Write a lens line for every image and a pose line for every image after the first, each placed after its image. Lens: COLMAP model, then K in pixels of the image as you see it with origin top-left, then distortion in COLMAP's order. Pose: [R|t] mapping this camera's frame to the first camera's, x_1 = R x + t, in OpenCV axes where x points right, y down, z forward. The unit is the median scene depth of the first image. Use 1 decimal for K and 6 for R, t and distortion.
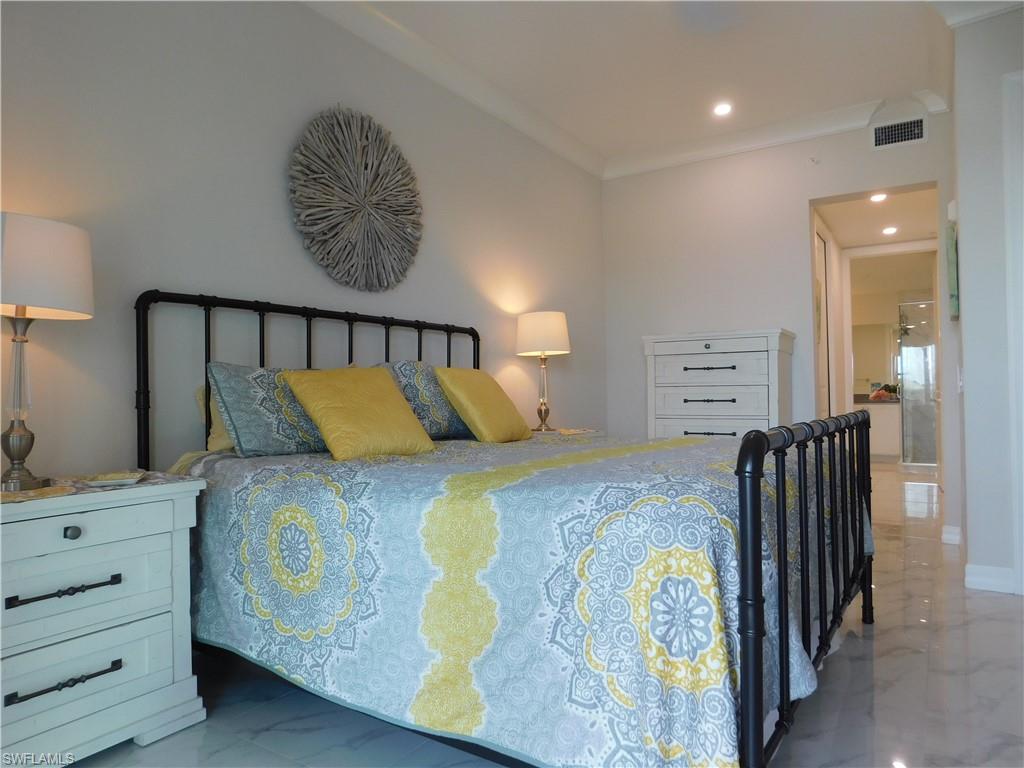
lens RADIAL K [[671.4, 0, 512.0], [0, 671.4, 384.0], [0, 0, 1]] dist [-0.078134, 0.060737]
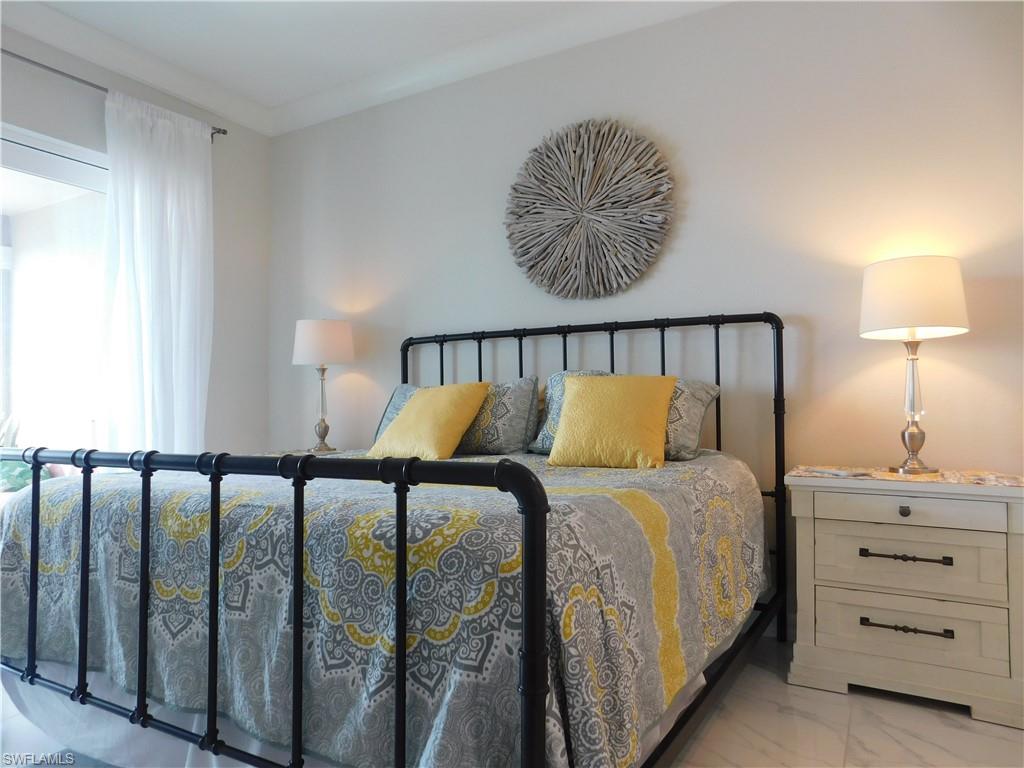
lens RADIAL K [[671.4, 0, 512.0], [0, 671.4, 384.0], [0, 0, 1]] dist [-0.078134, 0.060737]
pose [[0.074144, -0.014755, -0.997138, 0.781101], [0.024225, 0.999622, -0.012990, -0.005637], [0.996953, -0.023193, 0.074473, 0.843056]]
